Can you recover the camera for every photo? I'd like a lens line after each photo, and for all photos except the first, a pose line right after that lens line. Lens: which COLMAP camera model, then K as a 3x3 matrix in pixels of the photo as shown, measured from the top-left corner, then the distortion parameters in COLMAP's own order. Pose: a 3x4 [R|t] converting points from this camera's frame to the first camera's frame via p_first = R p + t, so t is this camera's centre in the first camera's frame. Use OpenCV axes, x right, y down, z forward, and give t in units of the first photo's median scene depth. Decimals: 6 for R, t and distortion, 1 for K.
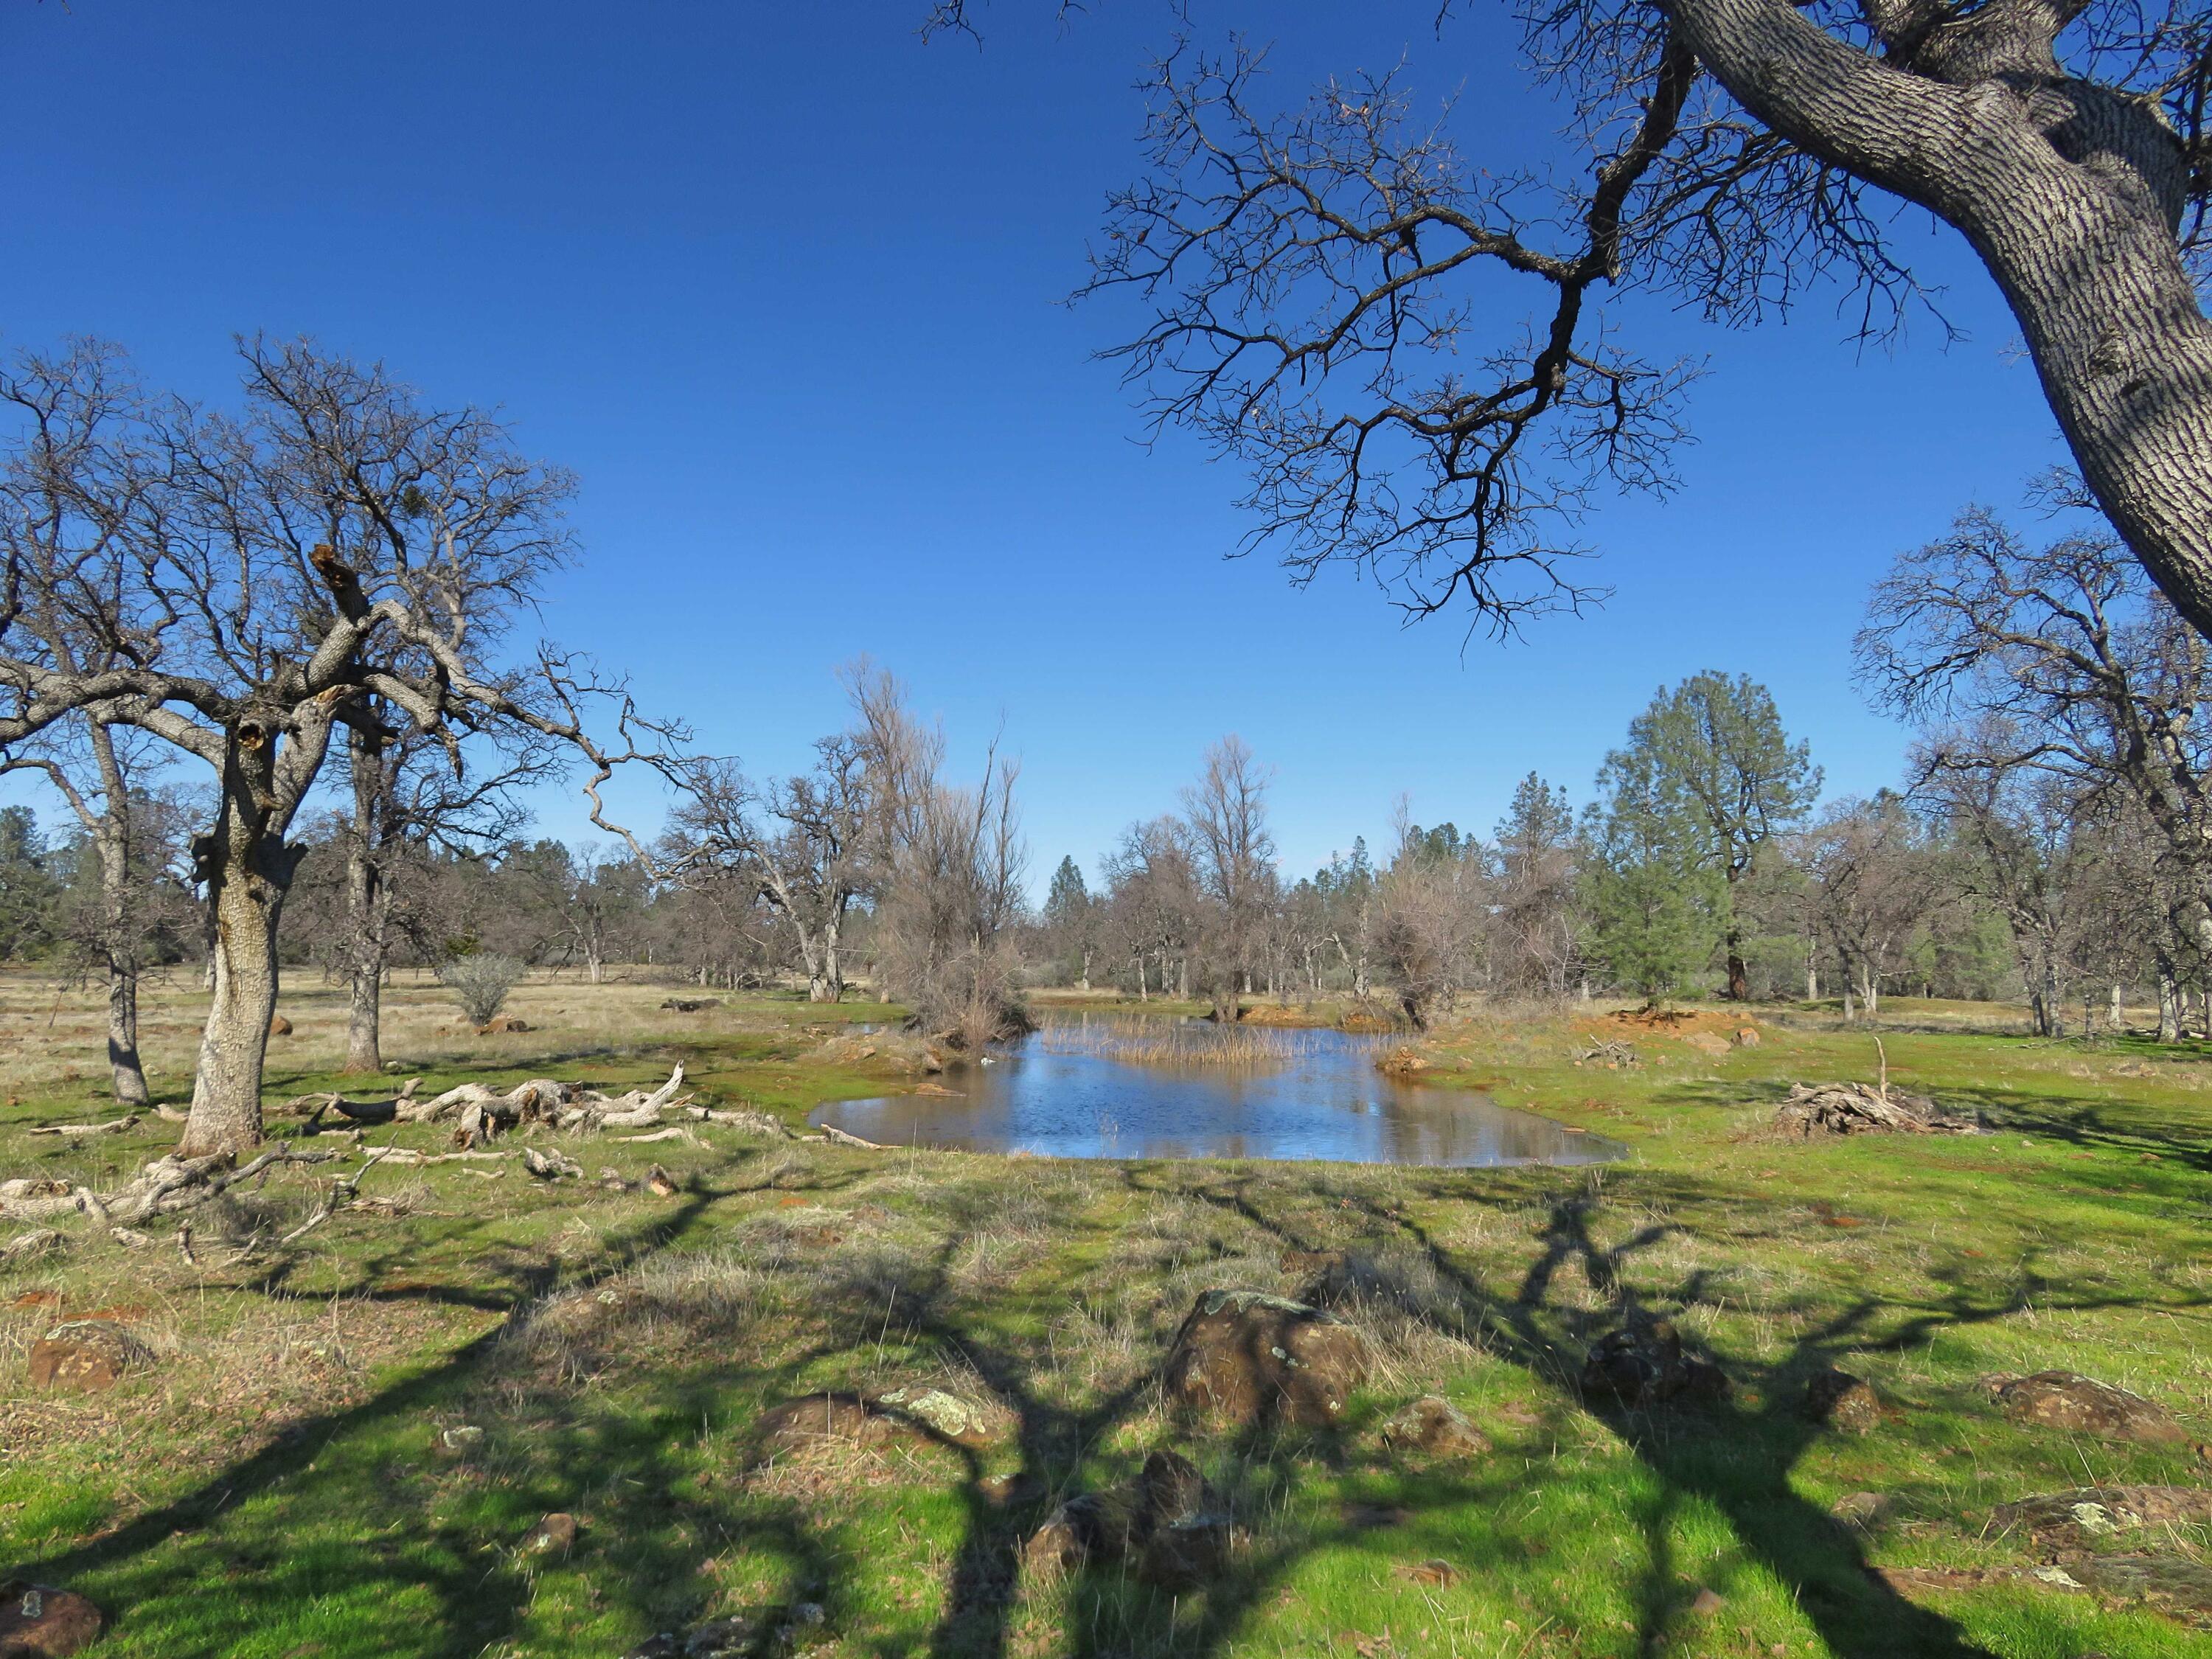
lens RADIAL K [[1650.5, 0, 1102.3], [0, 1650.5, 828.5], [0, 0, 1]] dist [-0.005542, -0.009089]
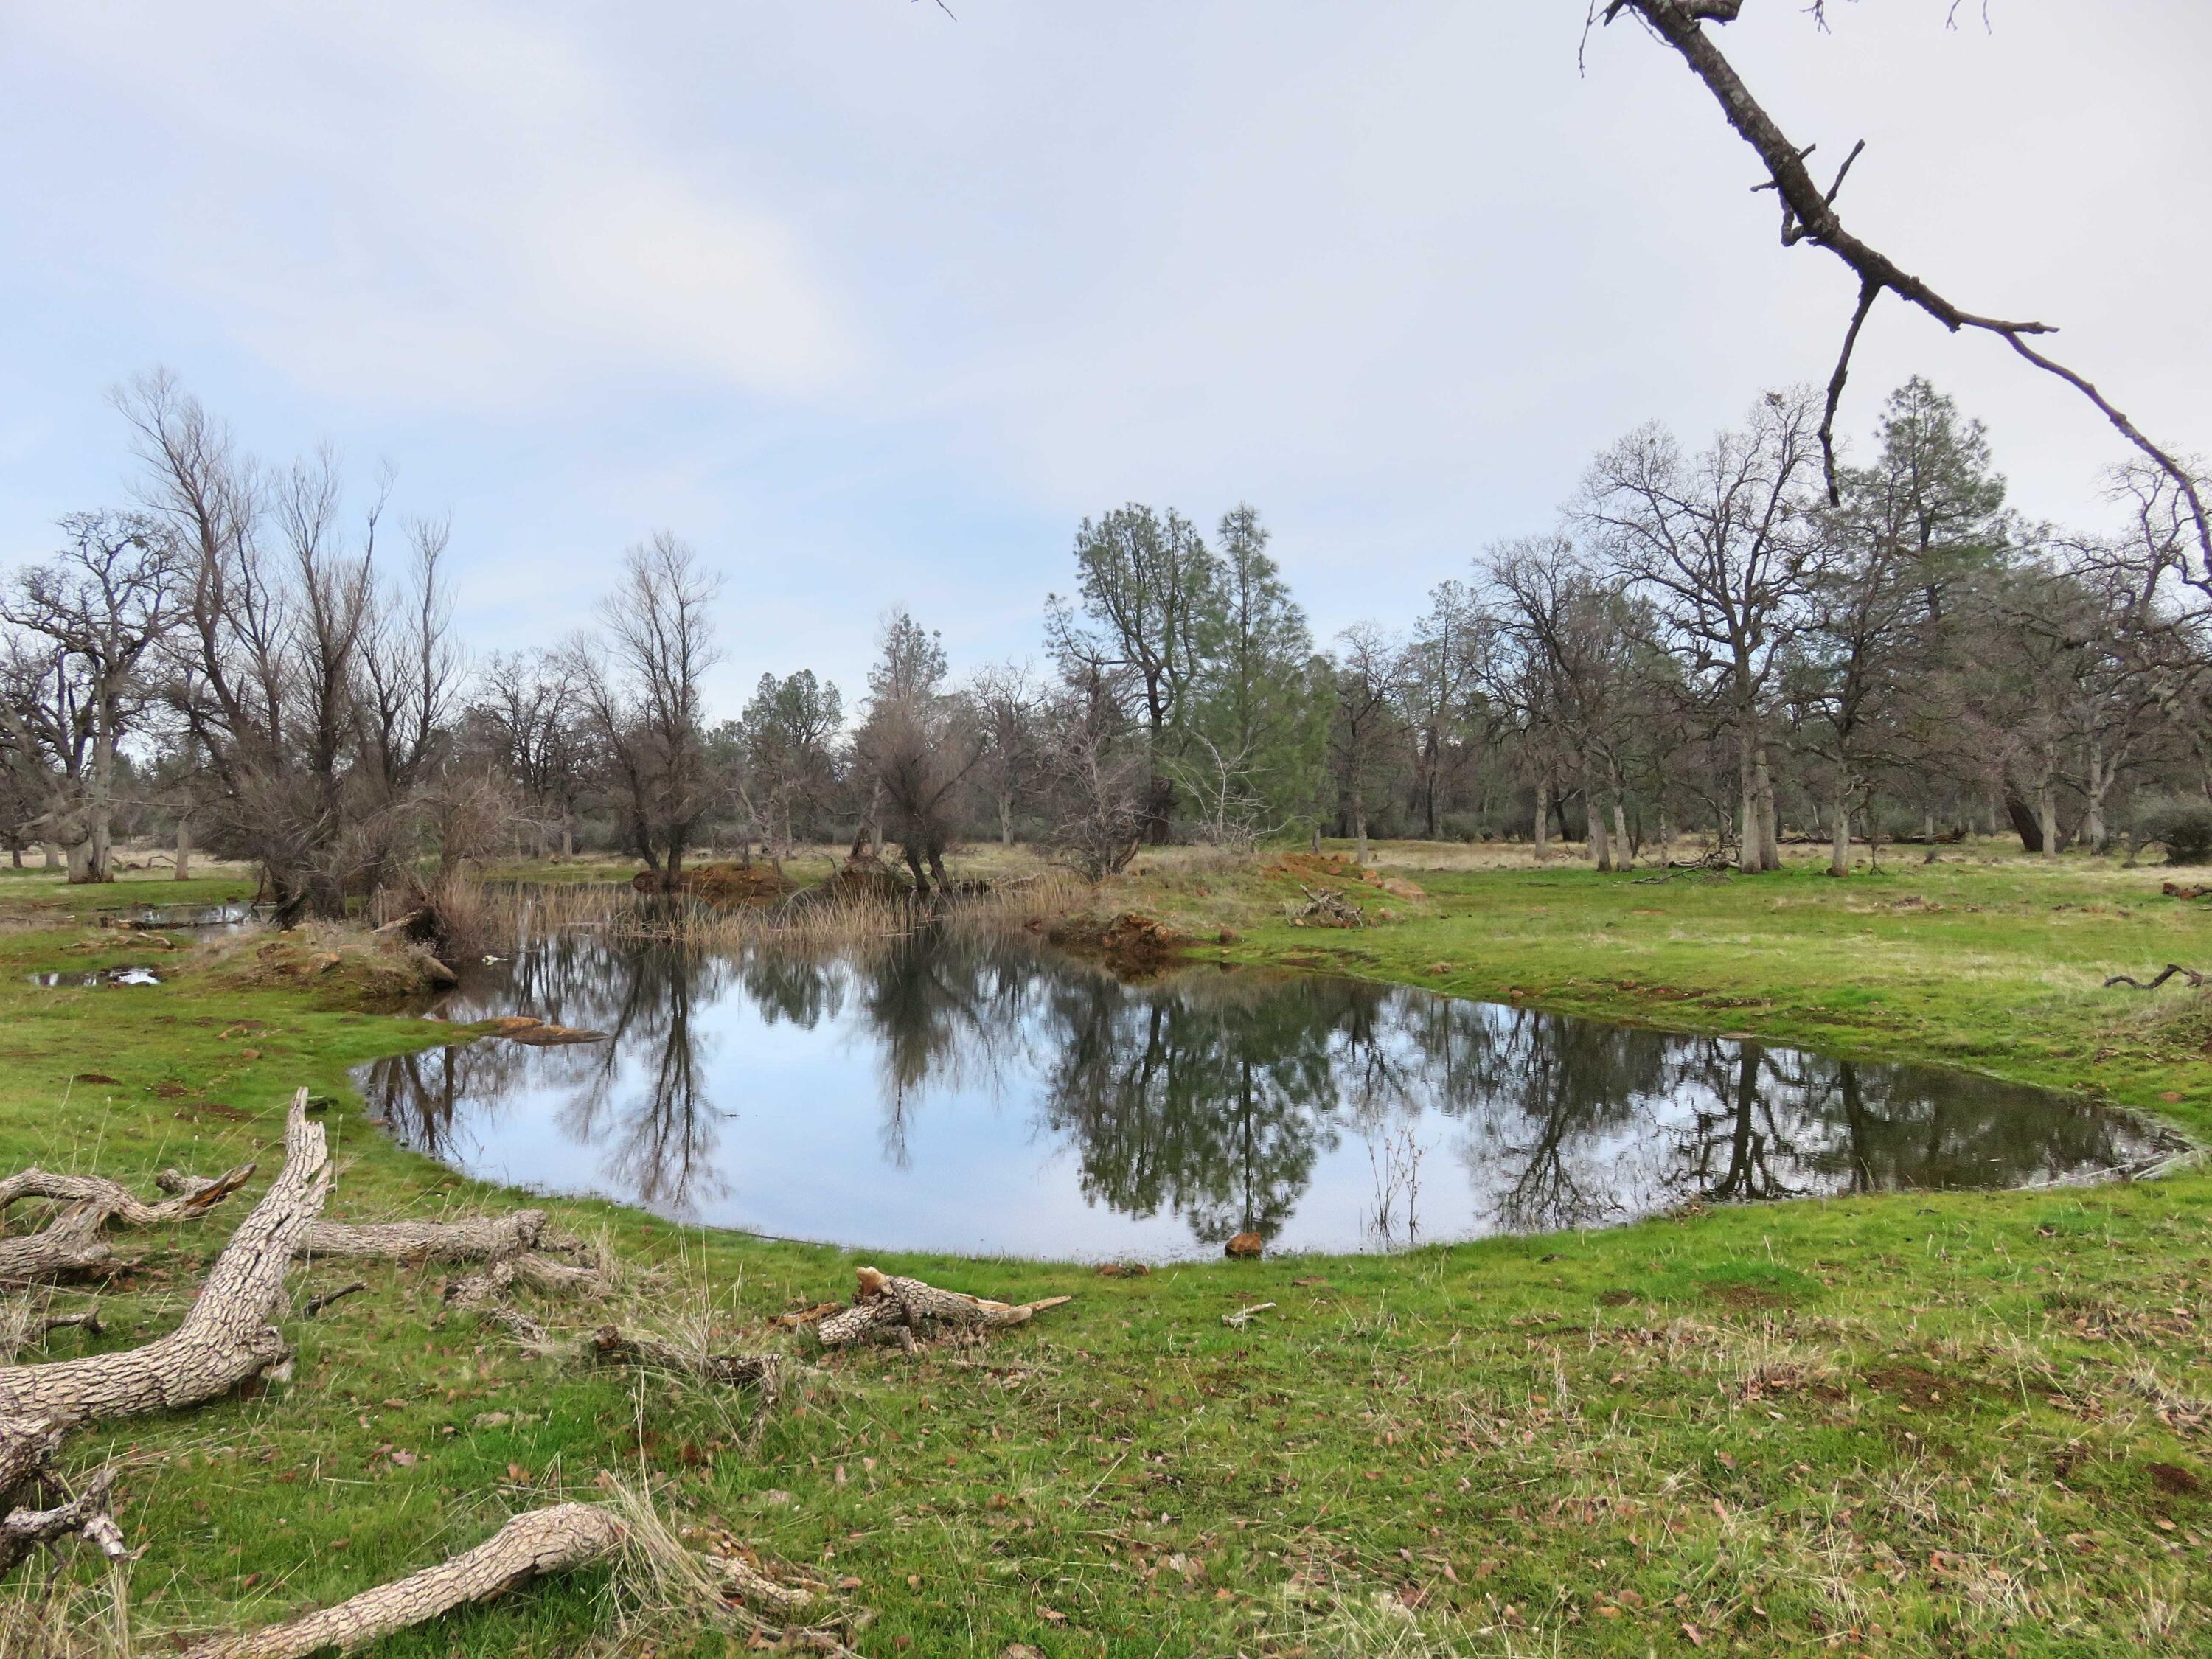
lens RADIAL K [[1650.5, 0, 1112.9], [0, 1650.5, 828.0], [0, 0, 1]] dist [-0.005542, -0.009089]
pose [[0.916701, -0.023862, 0.398862, -0.029853], [-0.011432, 0.996240, 0.085873, 0.009736], [-0.399411, -0.083280, 0.912981, 0.111237]]
